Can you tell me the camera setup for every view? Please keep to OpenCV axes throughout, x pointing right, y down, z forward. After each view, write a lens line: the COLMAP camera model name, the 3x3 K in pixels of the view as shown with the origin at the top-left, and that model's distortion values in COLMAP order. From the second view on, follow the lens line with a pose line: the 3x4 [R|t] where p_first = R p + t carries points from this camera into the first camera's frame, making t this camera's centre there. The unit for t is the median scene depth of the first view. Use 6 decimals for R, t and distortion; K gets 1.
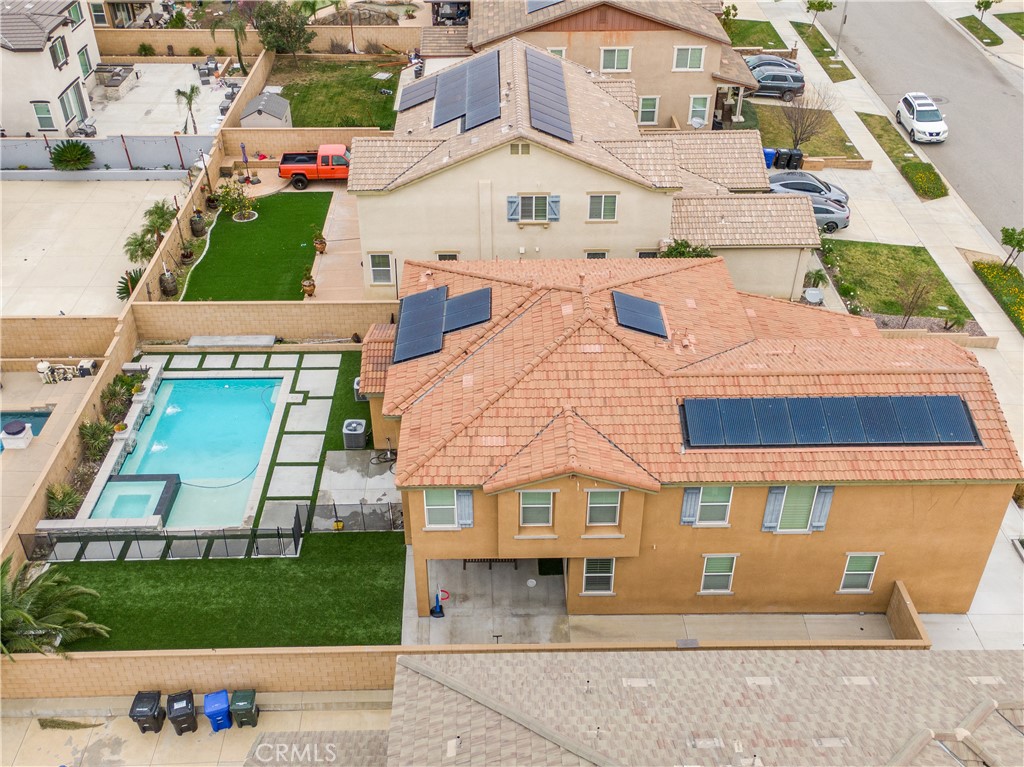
lens RADIAL K [[1007.1, 0, 504.2], [0, 1007.1, 382.2], [0, 0, 1]] dist [0.062902, 0.000000]
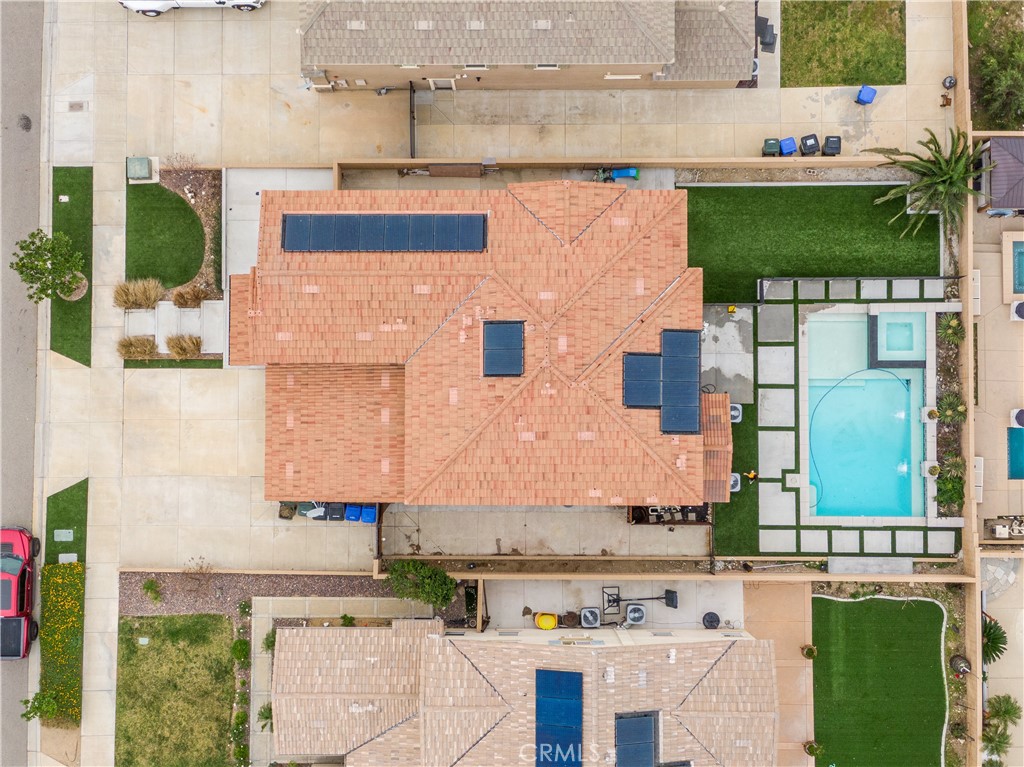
lens RADIAL K [[1438.4, 0, 507.5], [0, 1438.4, 382.9], [0, 0, 1]] dist [0.076307, 0.000000]
pose [[-0.999814, -0.013098, 0.014183, 0.091553], [0.019040, -0.547728, 0.836439, -1.386637], [-0.003187, 0.836554, 0.547876, 0.061252]]
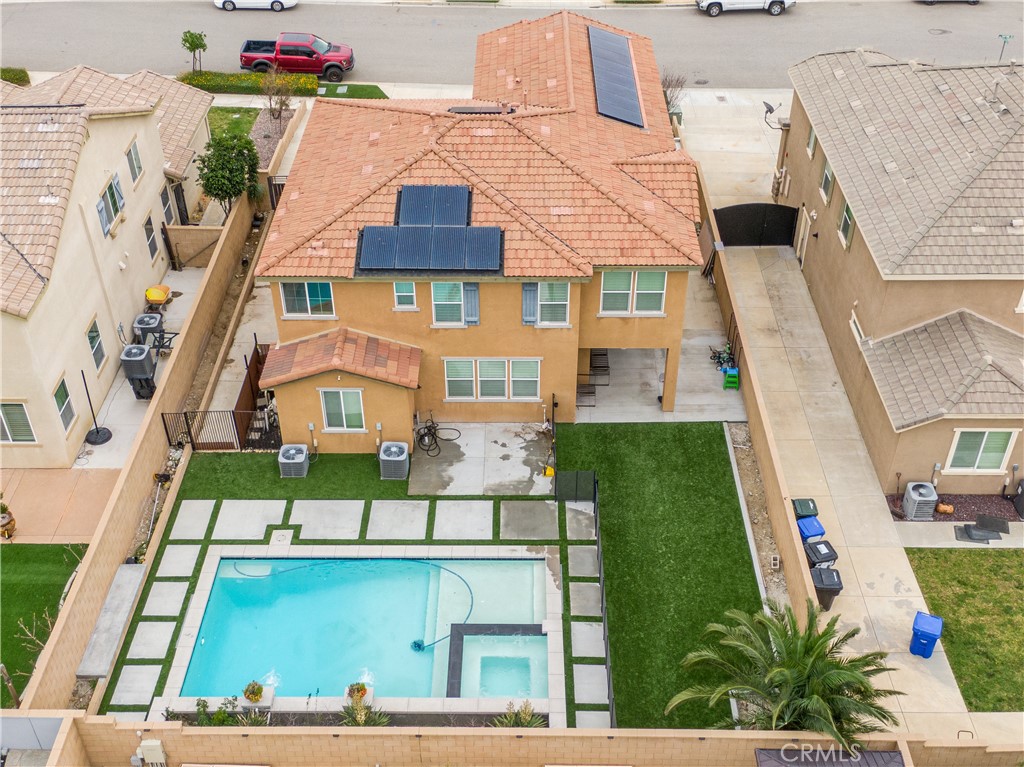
lens RADIAL K [[1140.7, 0, 511.7], [0, 1140.7, 379.2], [0, 0, 1]] dist [0.053121, 0.000000]
pose [[0.022610, -0.604915, 0.795969, -0.856312], [0.584241, 0.654067, 0.480478, -0.382985], [-0.811265, 0.454175, 0.368204, 0.591898]]
